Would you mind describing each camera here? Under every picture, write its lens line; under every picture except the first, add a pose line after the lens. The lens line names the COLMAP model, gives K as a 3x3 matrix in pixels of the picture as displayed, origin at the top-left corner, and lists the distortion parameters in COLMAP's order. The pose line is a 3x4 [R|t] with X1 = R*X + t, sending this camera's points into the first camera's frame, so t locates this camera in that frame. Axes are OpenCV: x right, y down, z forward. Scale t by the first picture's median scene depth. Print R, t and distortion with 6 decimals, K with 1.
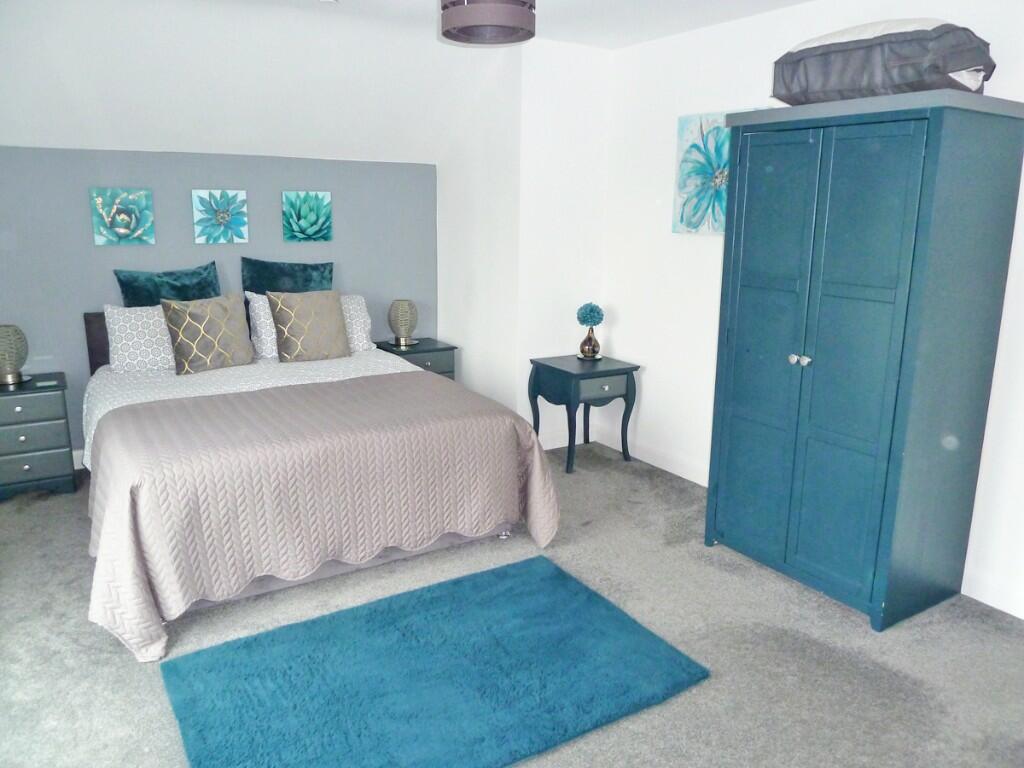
lens RADIAL K [[764.0, 0, 516.7], [0, 764.0, 385.7], [0, 0, 1]] dist [-0.025502, -0.003115]
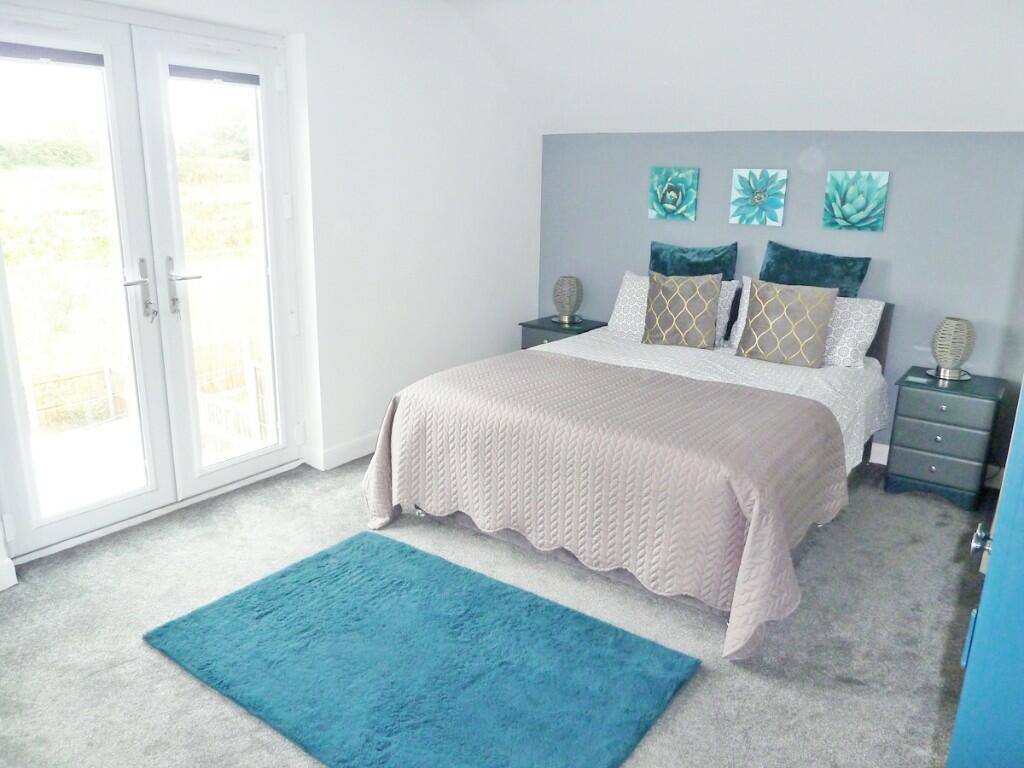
lens RADIAL K [[764.0, 0, 514.4], [0, 764.0, 380.6], [0, 0, 1]] dist [-0.025502, -0.003115]
pose [[0.372134, 0.236380, -0.897575, 0.418892], [-0.229730, 0.960397, 0.157679, -0.082640], [0.899300, 0.147522, 0.411700, 0.370902]]
